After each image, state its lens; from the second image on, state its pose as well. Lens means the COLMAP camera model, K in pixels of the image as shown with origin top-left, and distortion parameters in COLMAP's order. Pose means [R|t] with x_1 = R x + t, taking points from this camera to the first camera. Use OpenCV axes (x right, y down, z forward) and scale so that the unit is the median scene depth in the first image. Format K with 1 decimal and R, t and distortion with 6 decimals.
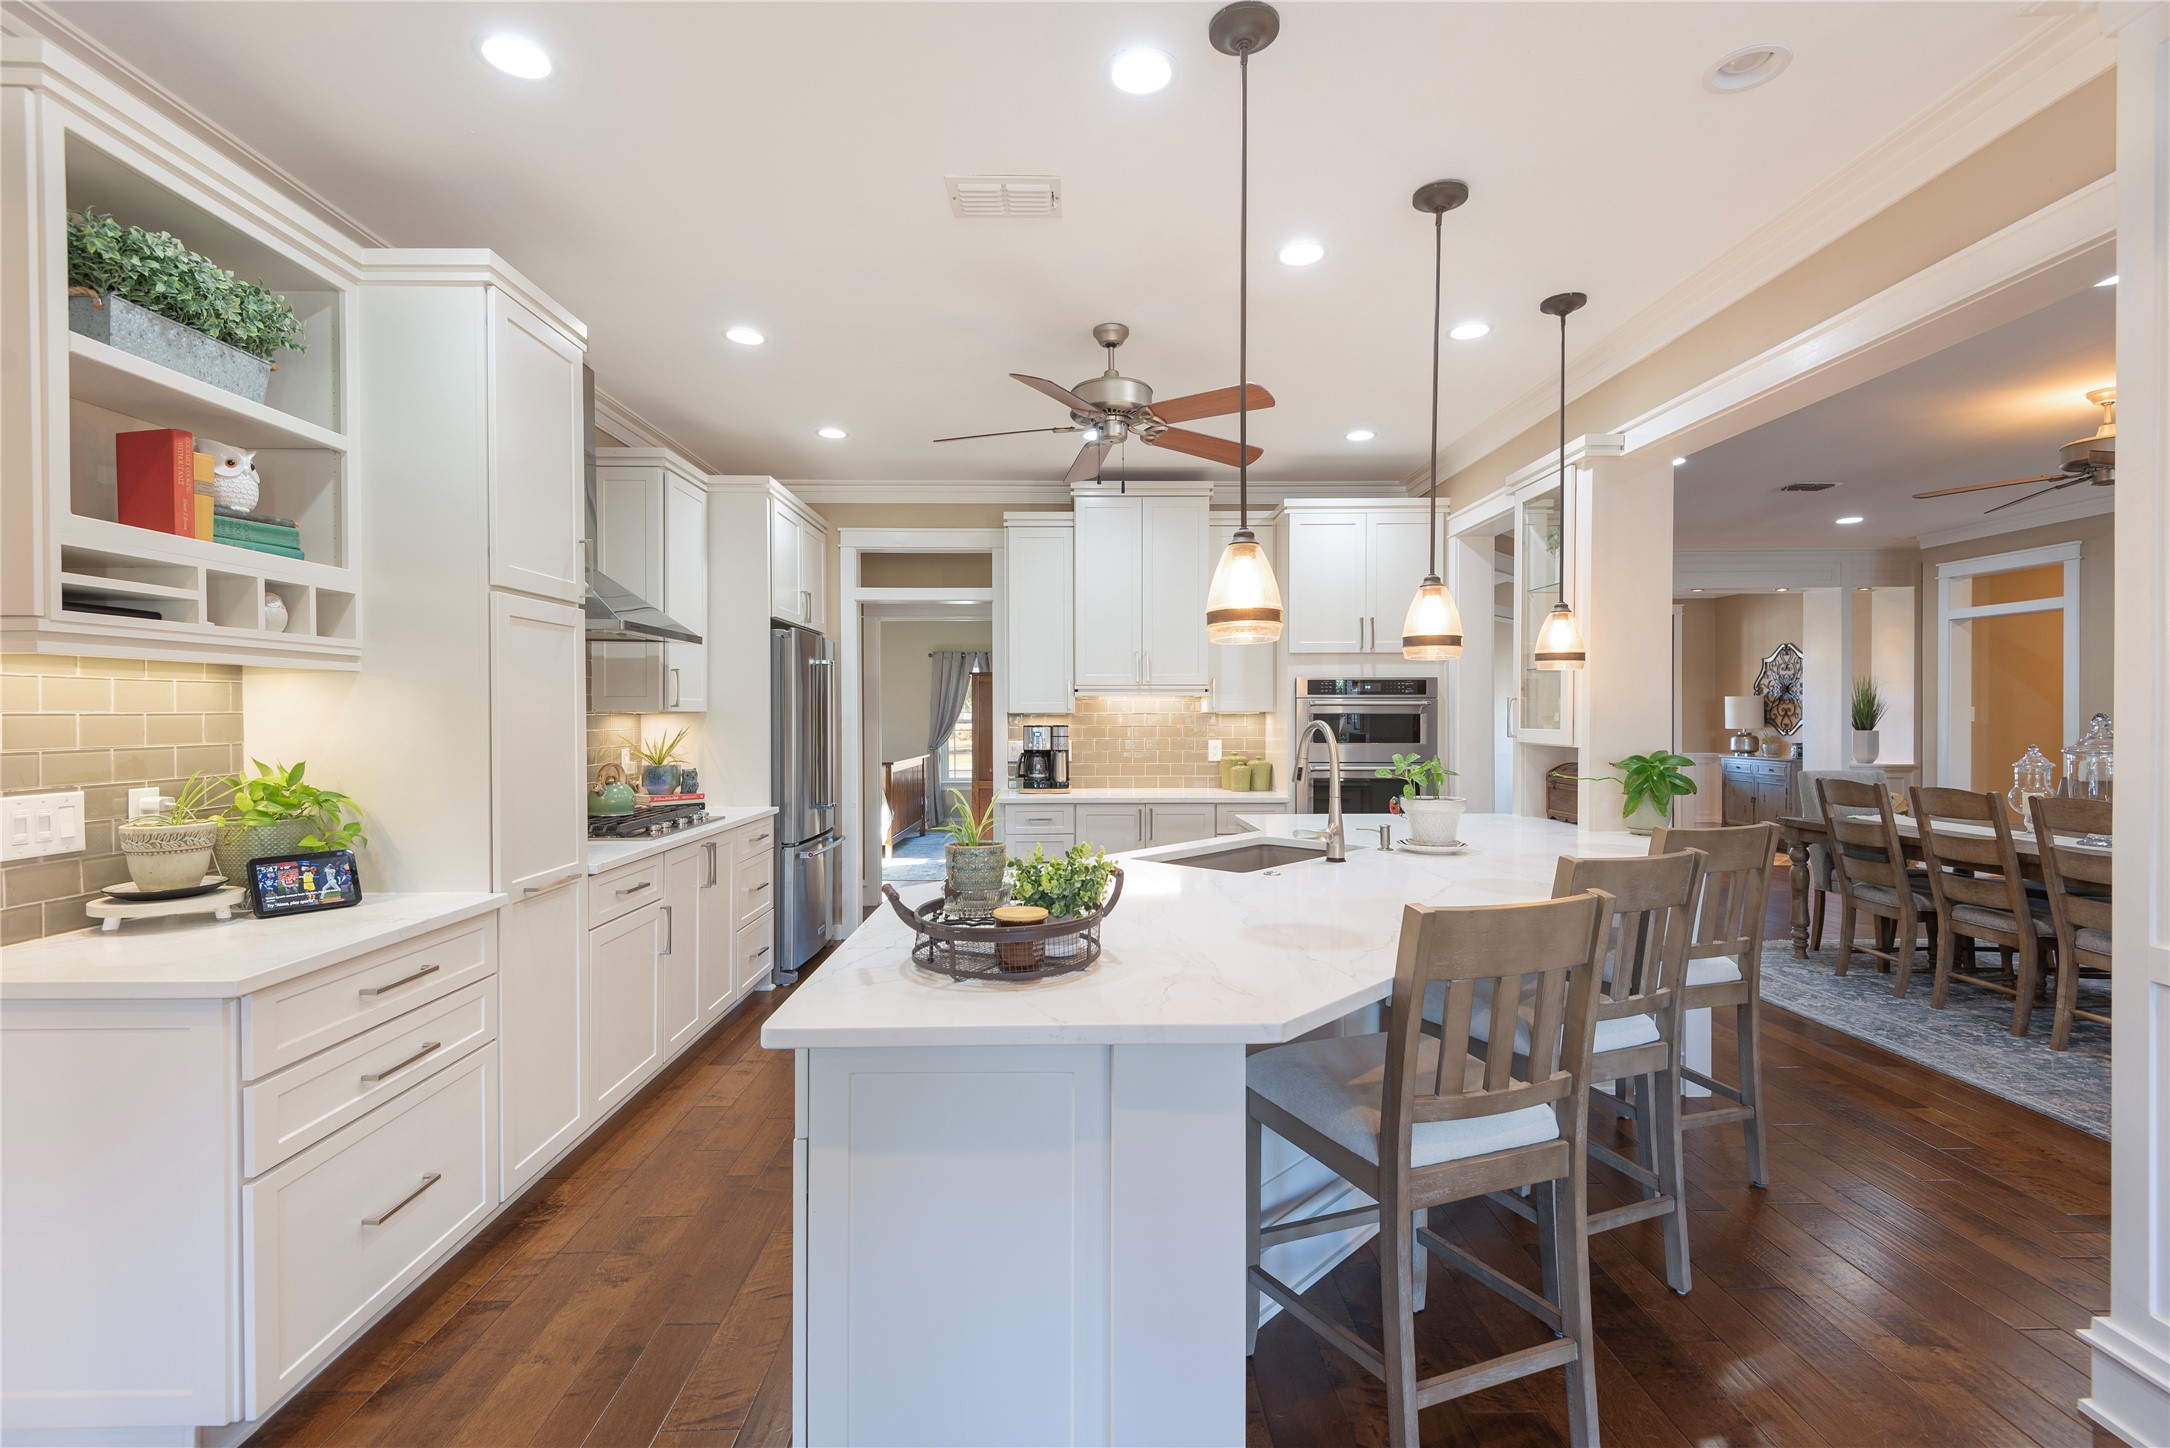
lens RADIAL K [[975.4, 0, 1085.4], [0, 975.4, 724.1], [0, 0, 1]] dist [0.026767, -0.016375]
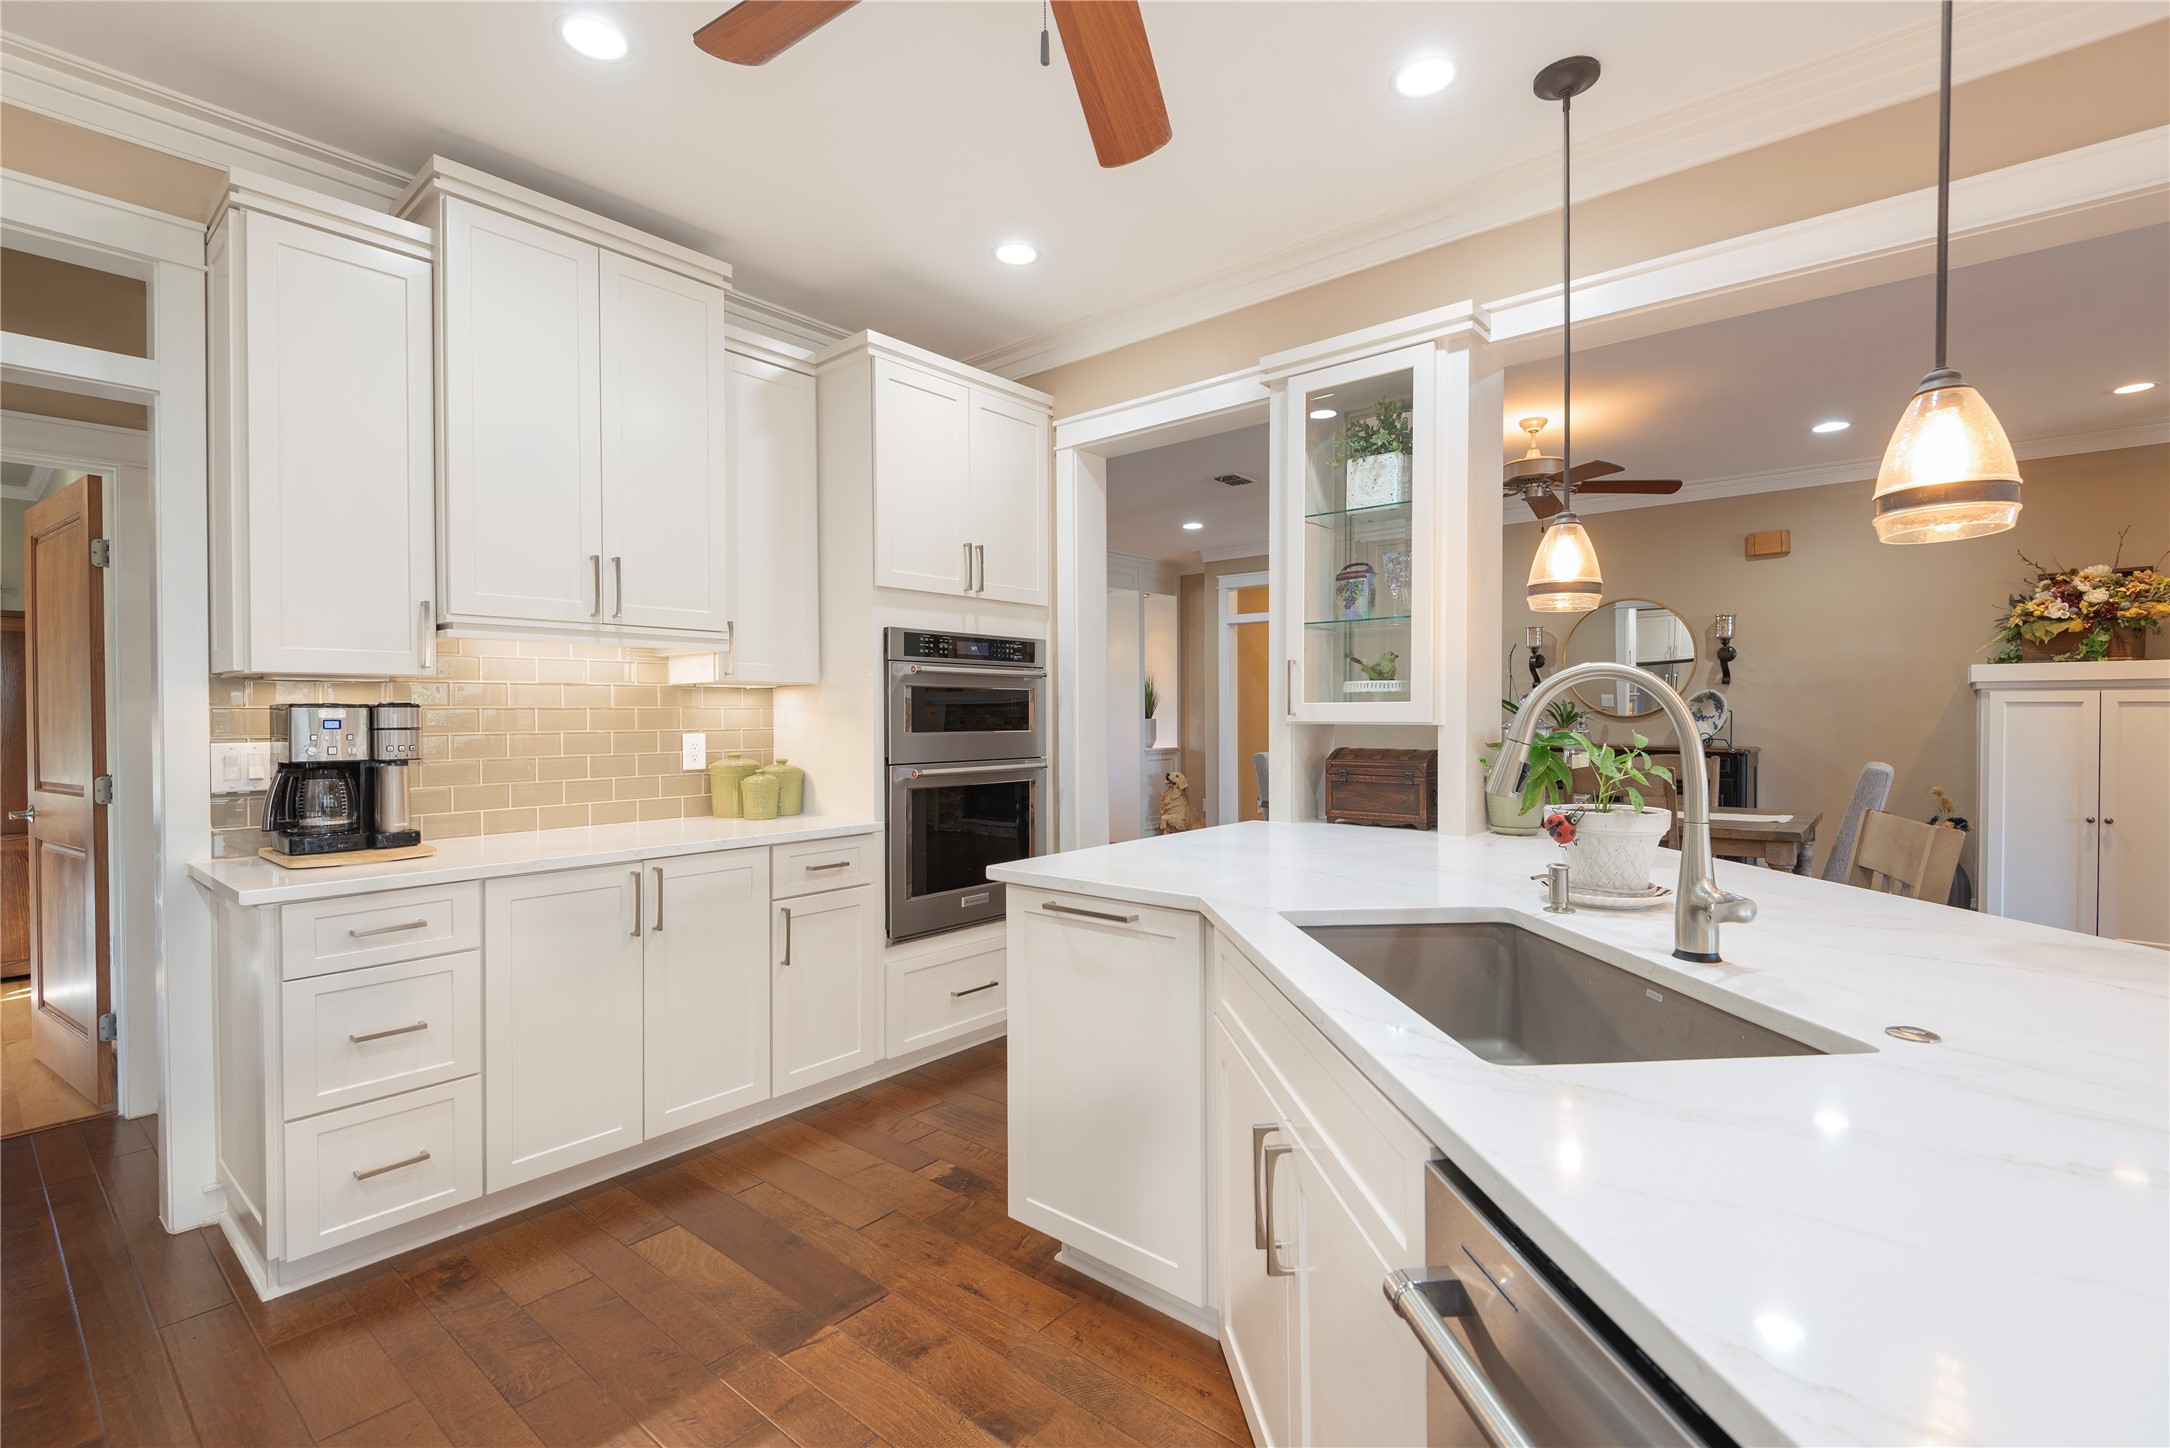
lens RADIAL K [[975.4, 0, 1077.2], [0, 975.4, 720.0], [0, 0, 1]] dist [0.026767, -0.016375]
pose [[0.664769, -0.006047, 0.747024, -0.163139], [0.008996, 0.999960, 0.000088, 0.011956], [-0.746995, 0.006662, 0.664797, 0.501831]]
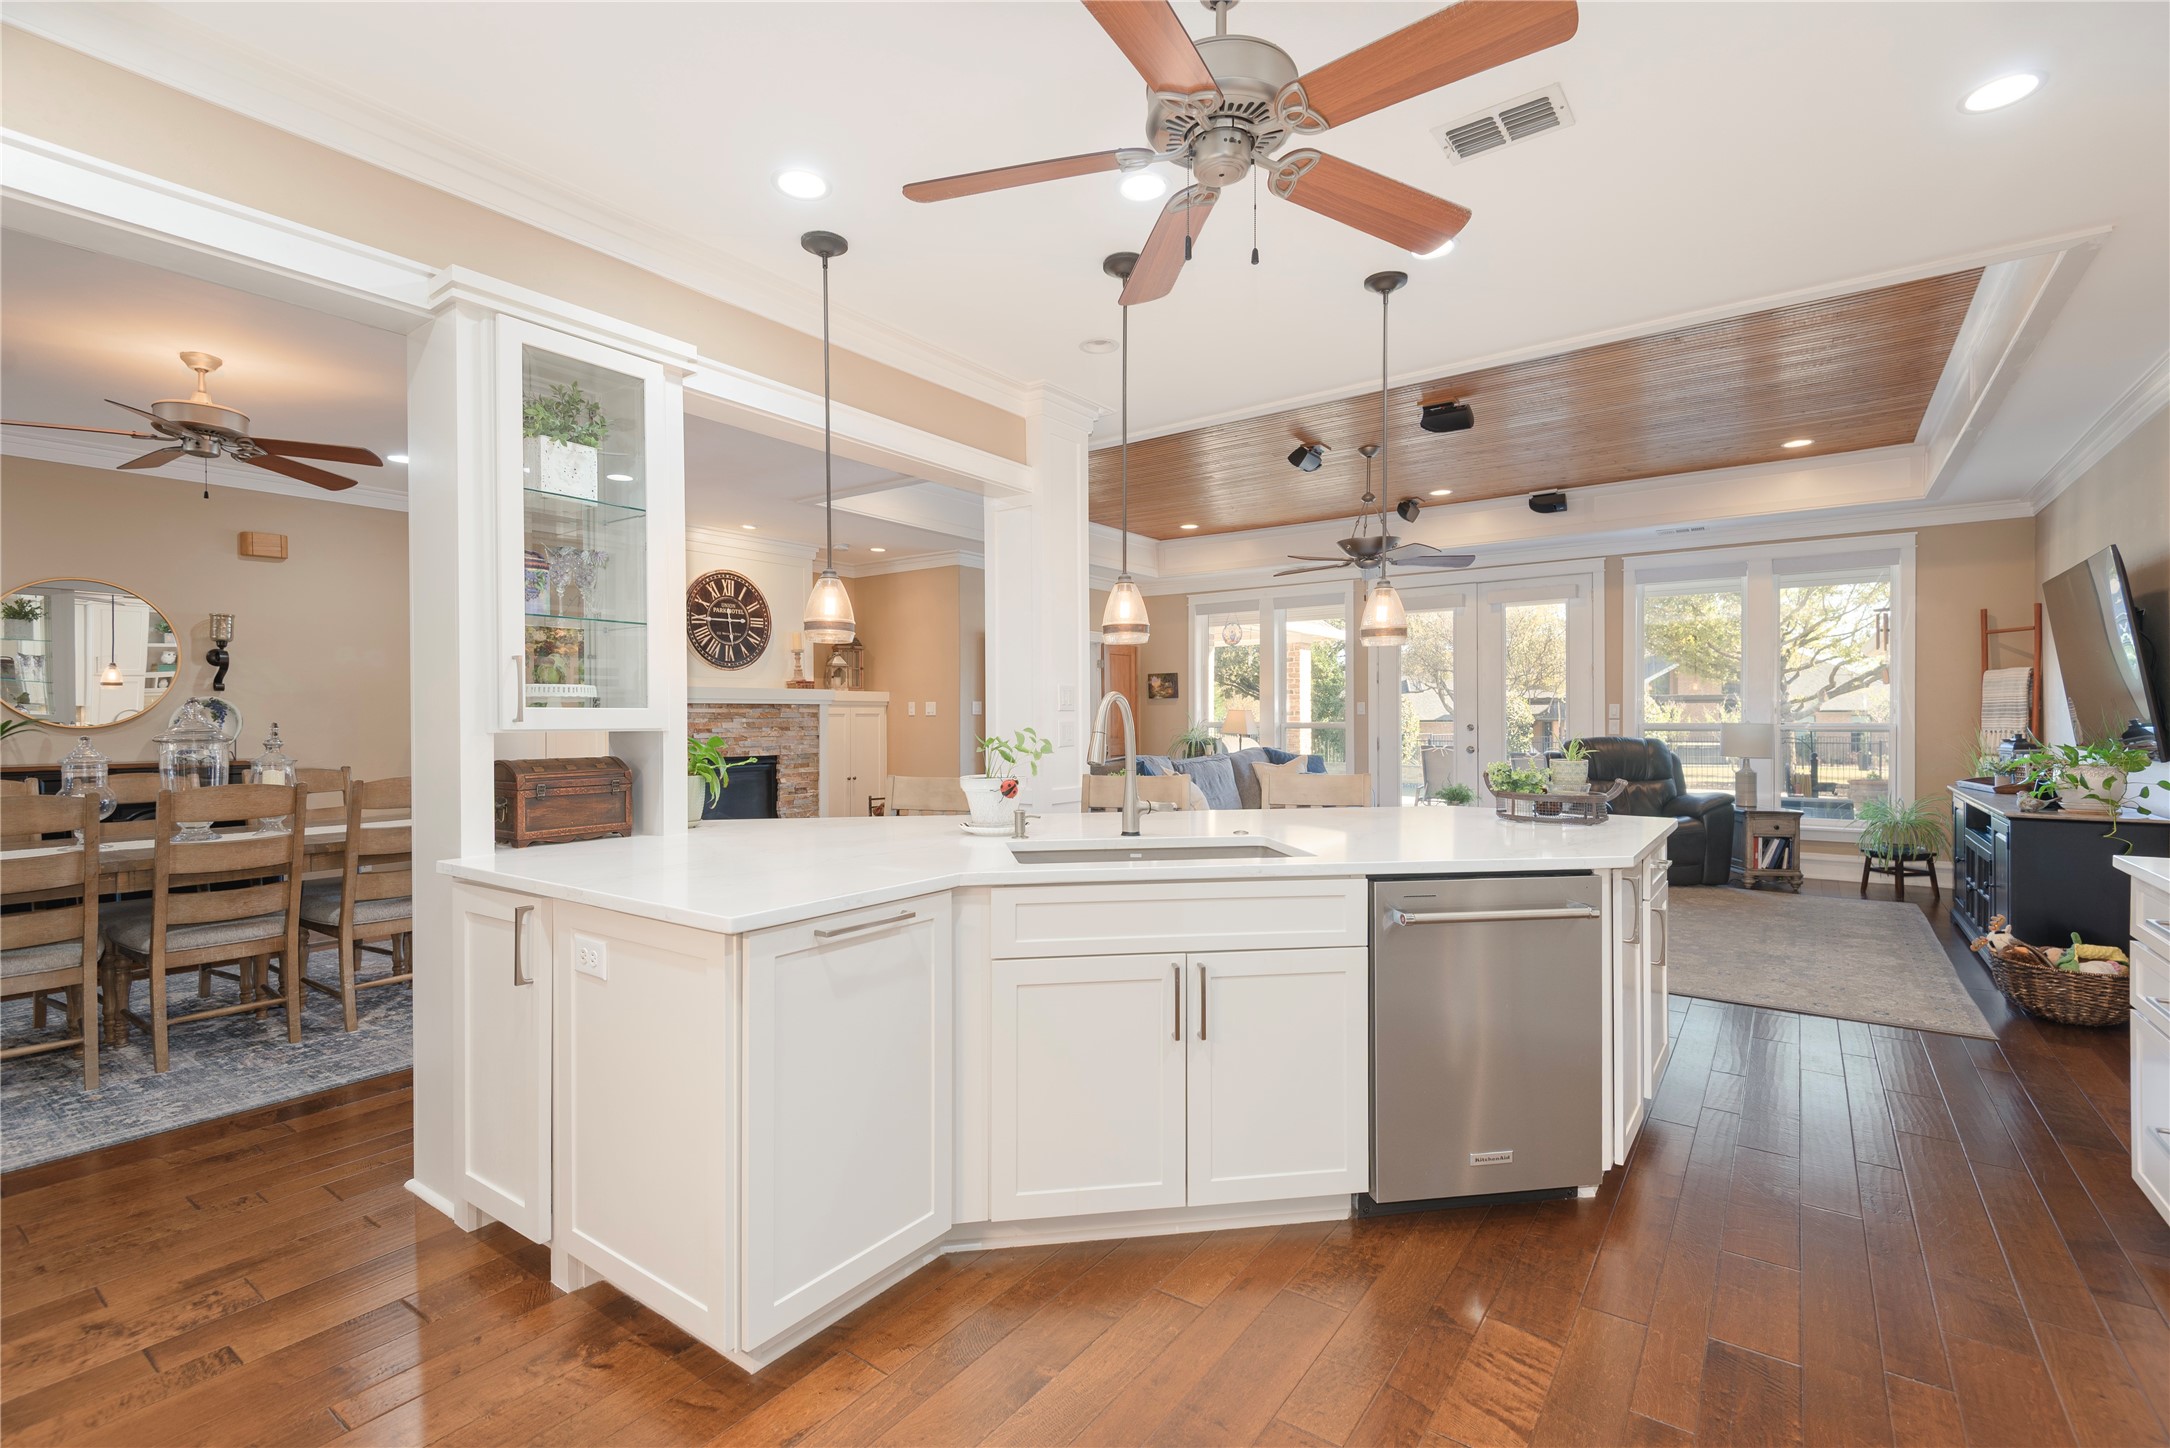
lens RADIAL K [[975.4, 0, 1083.0], [0, 975.4, 718.9], [0, 0, 1]] dist [0.026767, -0.016375]
pose [[-0.797626, 0.003180, 0.603145, -0.162881], [0.010446, 0.999909, 0.008542, 0.007617], [-0.603062, 0.013114, -0.797586, 0.997875]]
